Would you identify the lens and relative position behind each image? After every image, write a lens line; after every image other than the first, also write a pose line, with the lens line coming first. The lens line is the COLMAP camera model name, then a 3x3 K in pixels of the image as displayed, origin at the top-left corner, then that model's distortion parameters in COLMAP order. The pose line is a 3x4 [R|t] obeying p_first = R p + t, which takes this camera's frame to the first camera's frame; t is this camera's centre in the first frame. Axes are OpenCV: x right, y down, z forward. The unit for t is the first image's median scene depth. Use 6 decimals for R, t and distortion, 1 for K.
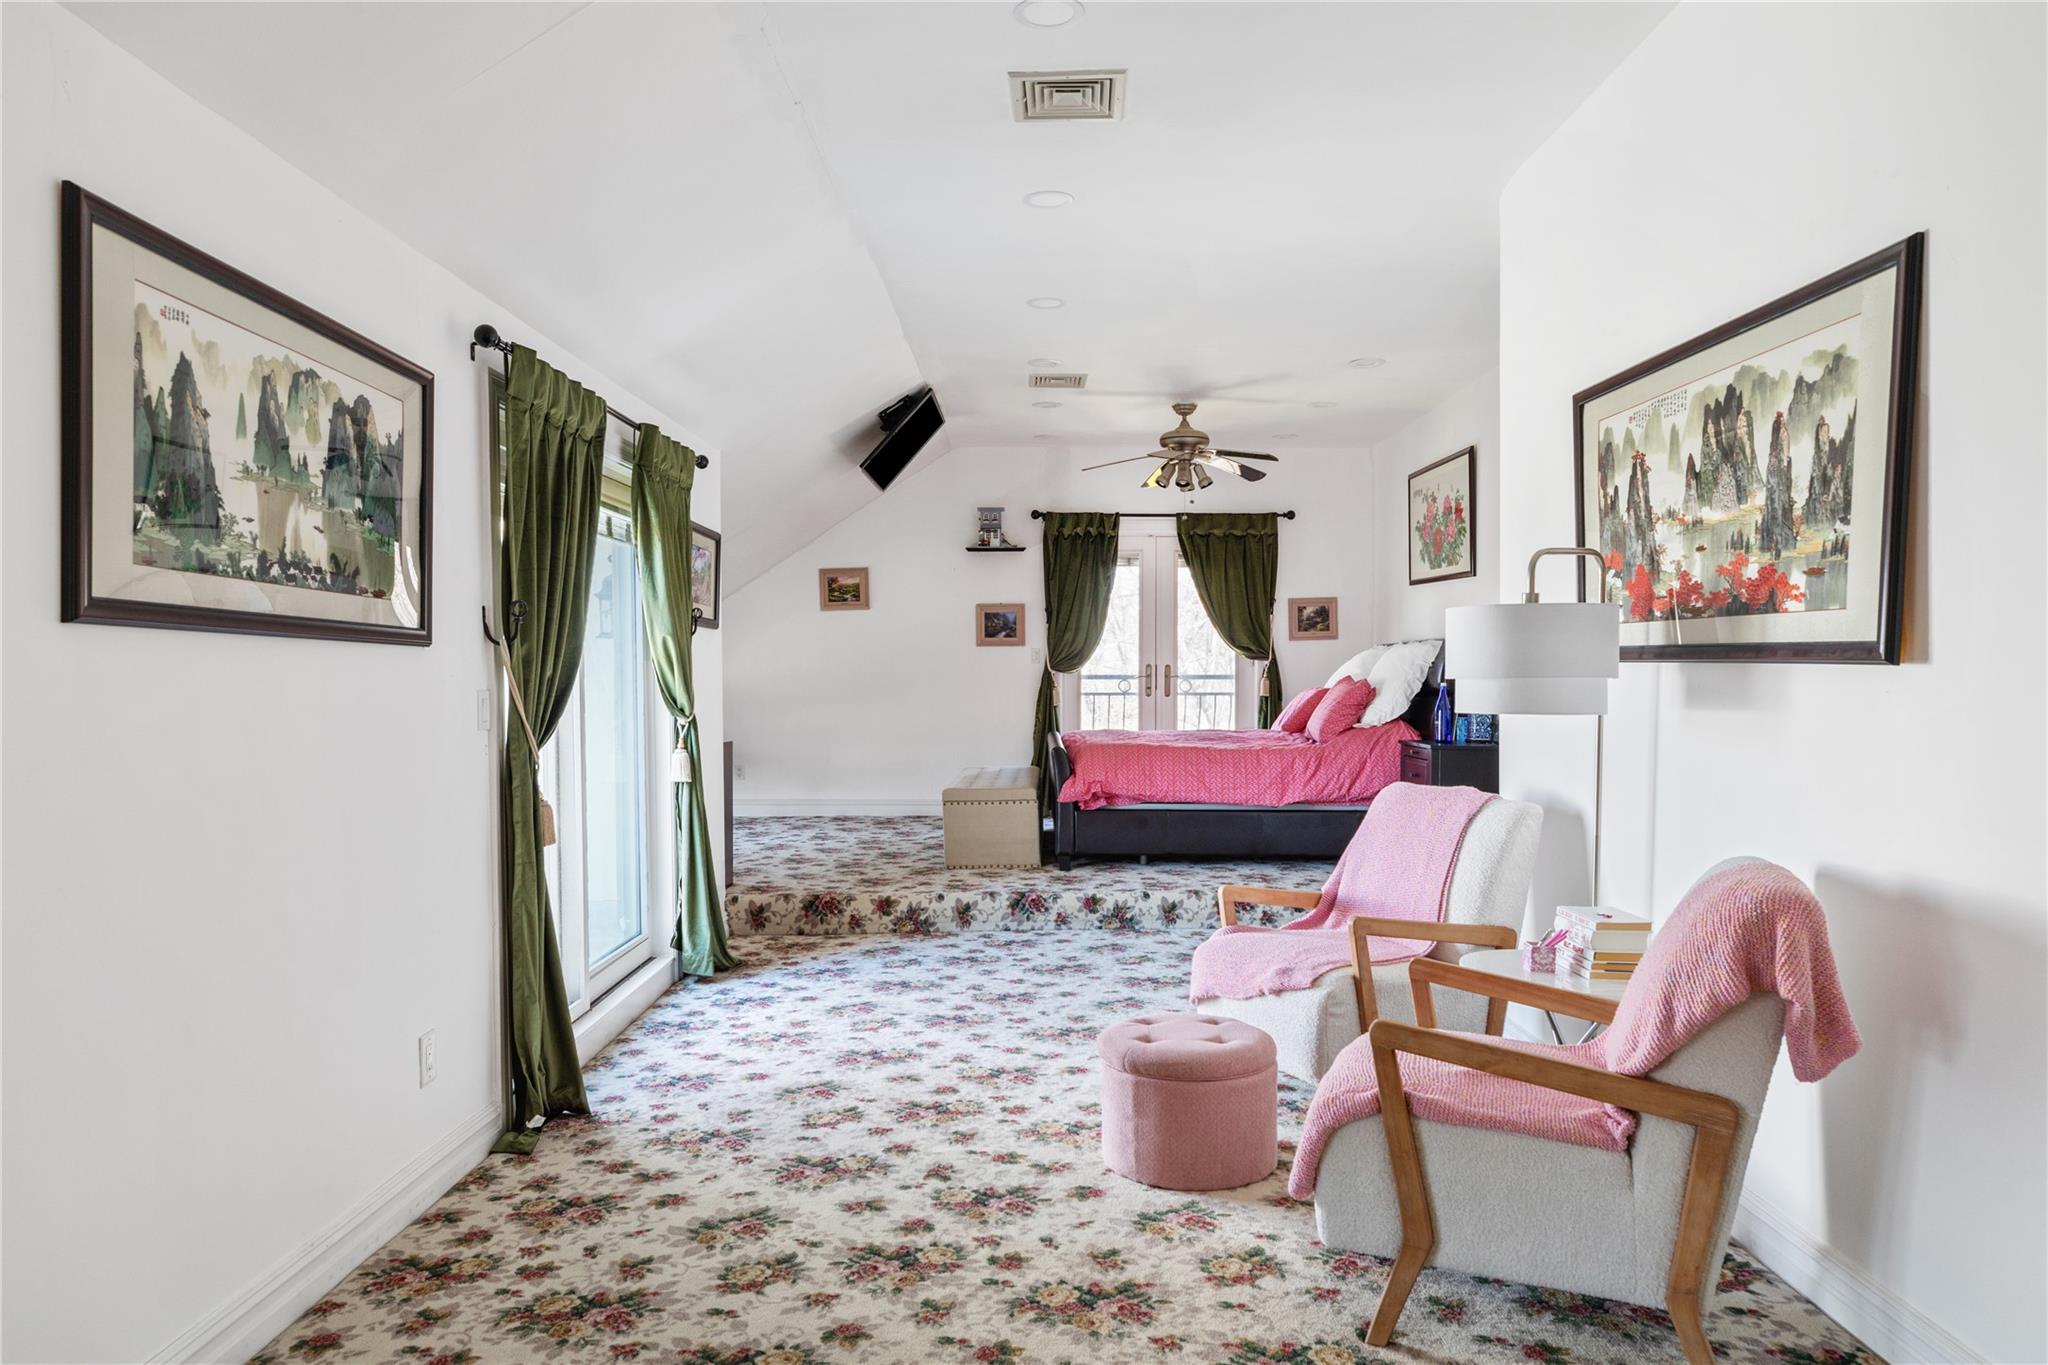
lens RADIAL K [[1417.6, 0, 1023.5], [0, 1417.6, 685.2], [0, 0, 1]] dist [-0.003316, -0.000191]
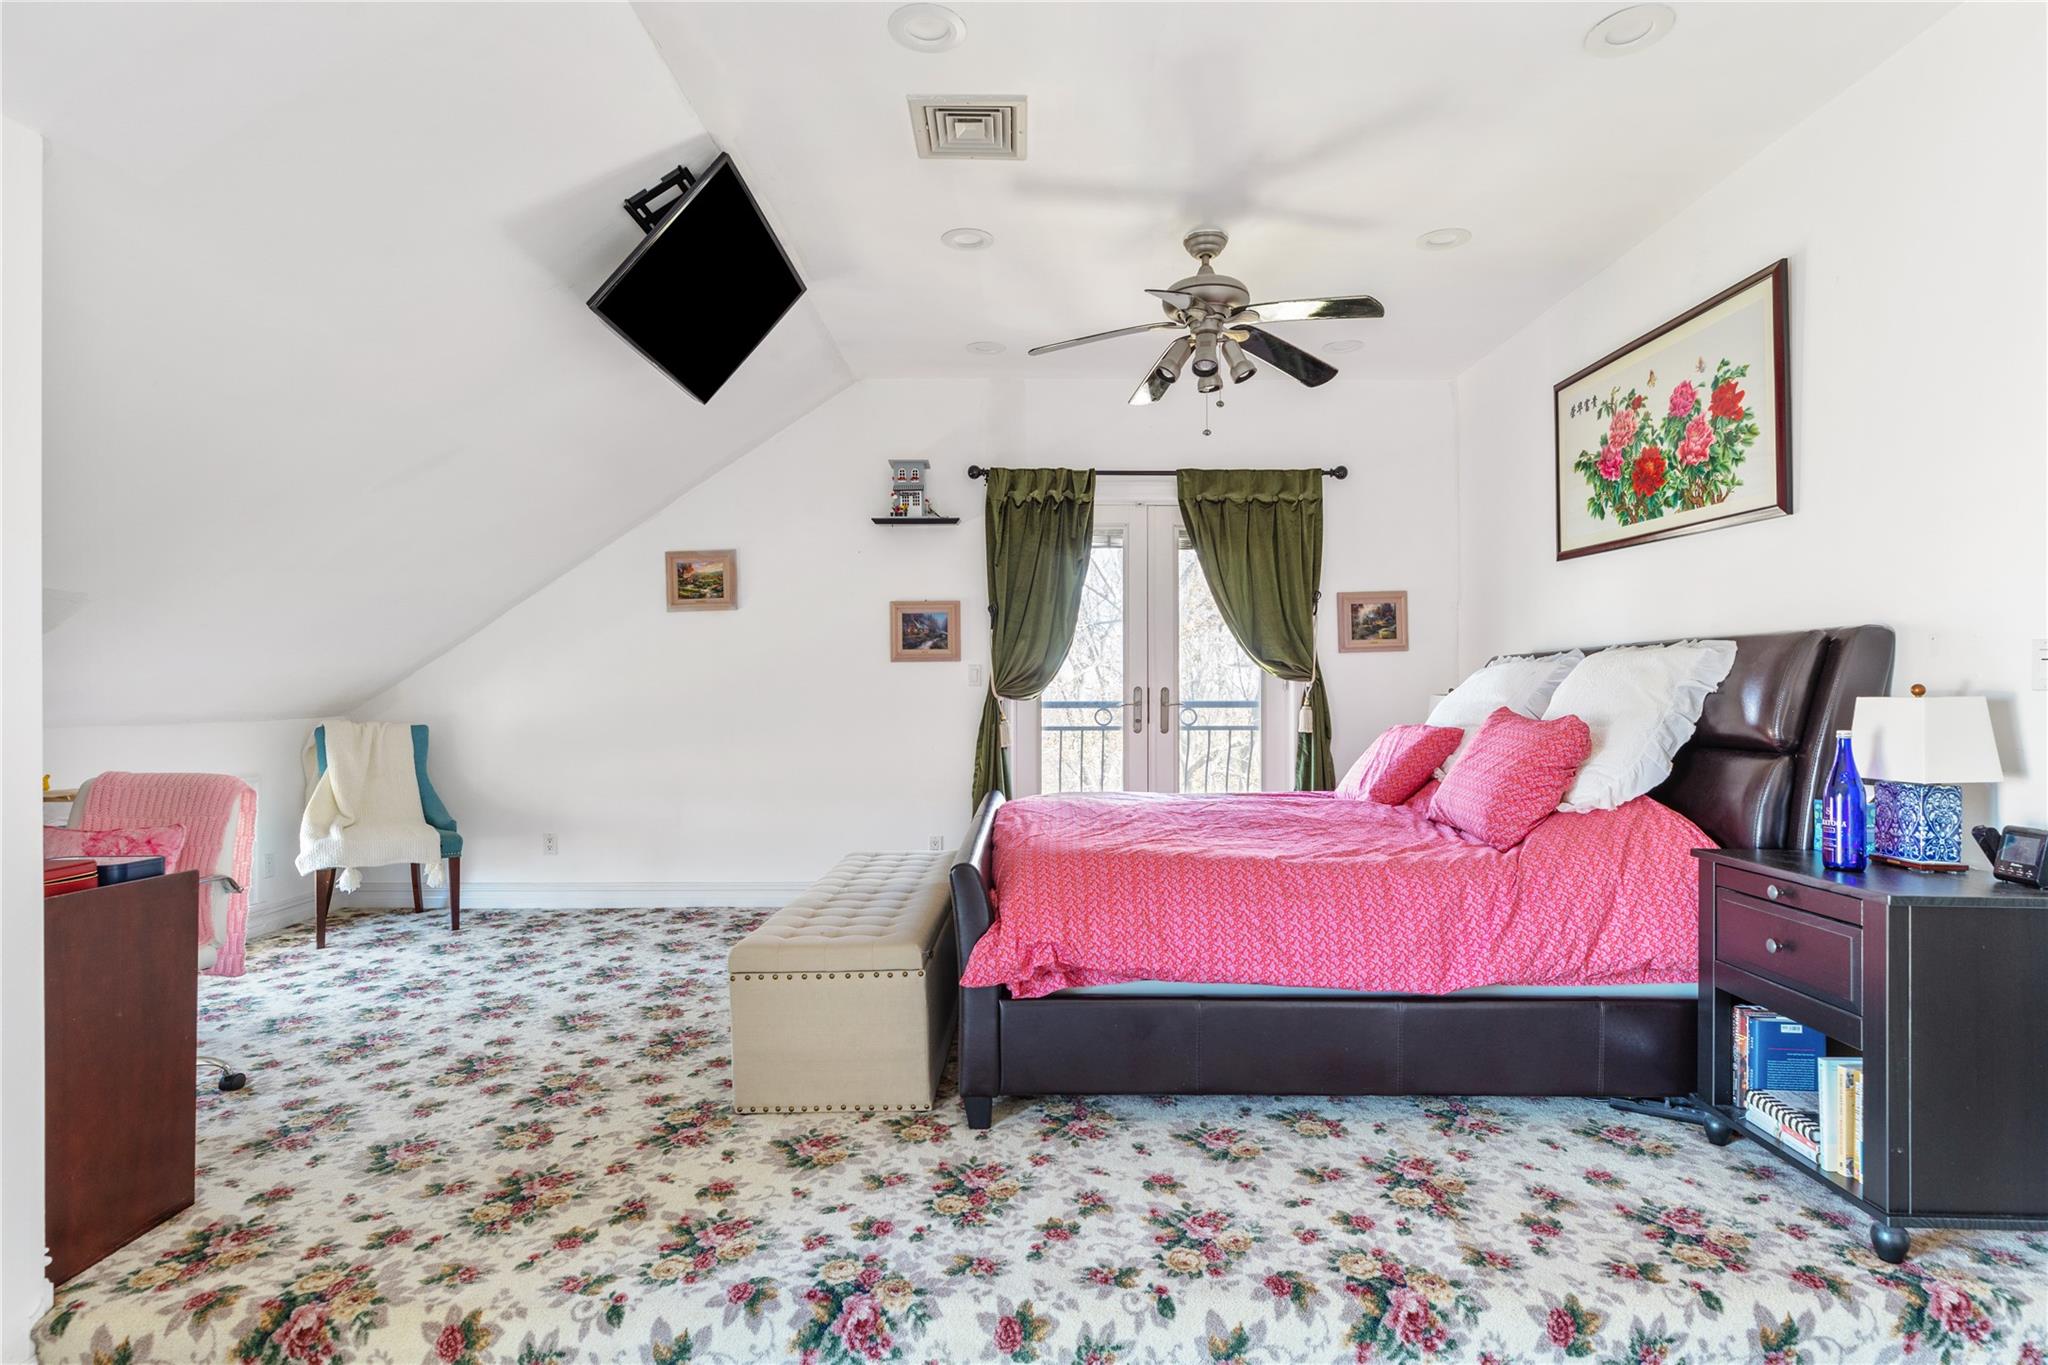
lens RADIAL K [[1083.7, 0, 1020.5], [0, 1083.7, 681.9], [0, 0, 1]] dist [0.003311, 0.000267]
pose [[0.999987, -0.002701, -0.004388, 0.033122], [0.002617, 0.999816, -0.018981, -0.007312], [0.004438, 0.018969, 0.999810, 0.470037]]
